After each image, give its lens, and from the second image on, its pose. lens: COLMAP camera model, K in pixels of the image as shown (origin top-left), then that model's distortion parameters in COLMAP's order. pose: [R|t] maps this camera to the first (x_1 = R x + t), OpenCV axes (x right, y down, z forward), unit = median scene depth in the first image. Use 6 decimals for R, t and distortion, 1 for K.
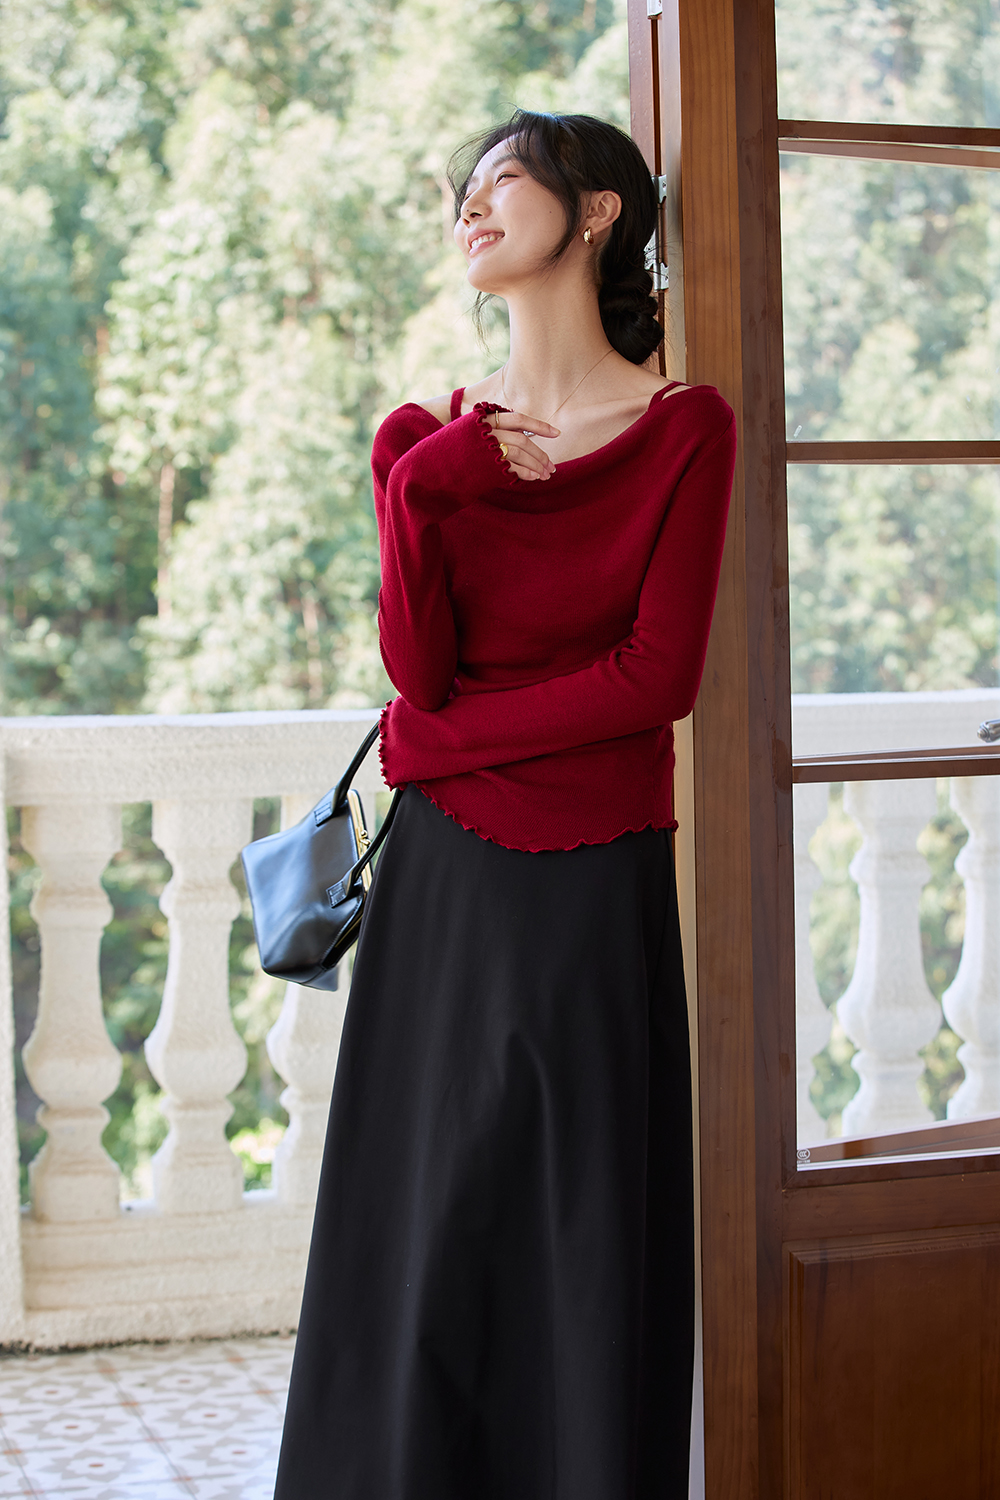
lens RADIAL K [[2812.6, 0, 500.0], [0, 2812.6, 750.0], [0, 0, 1]] dist [-0.193607, -0.171018]
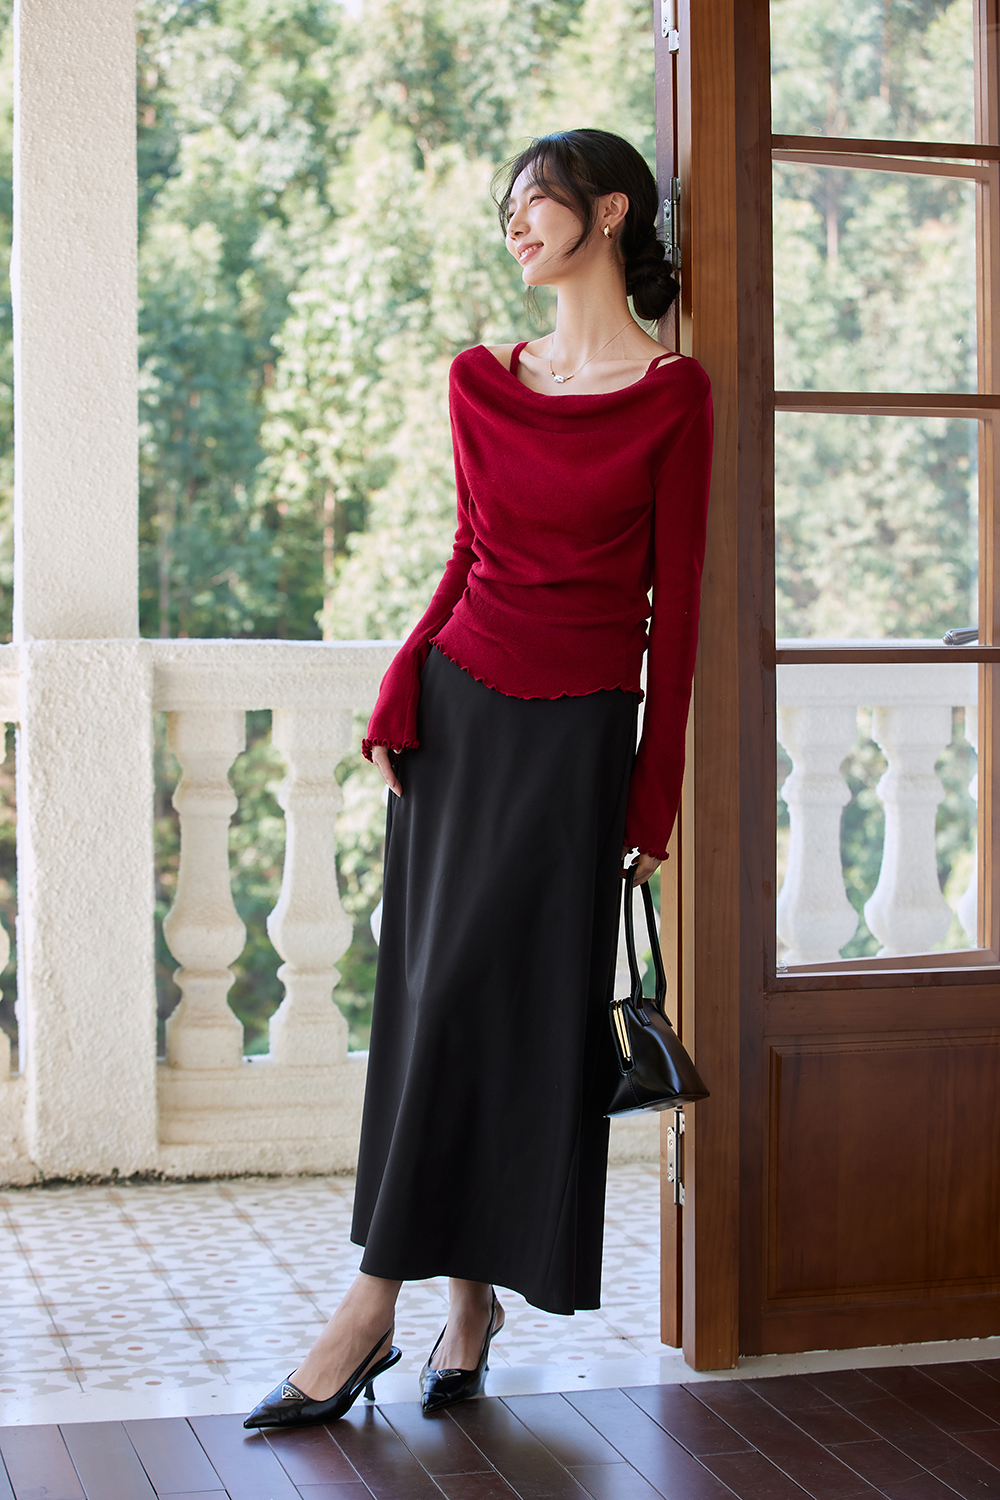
lens RADIAL K [[2812.6, 0, 500.0], [0, 2812.6, 750.0], [0, 0, 1]] dist [-0.193607, -0.171018]
pose [[0.998155, 0.019320, -0.057558, 0.038023], [-0.020305, 0.999656, -0.016589, 0.051380], [0.057218, 0.017728, 0.998204, -0.176489]]
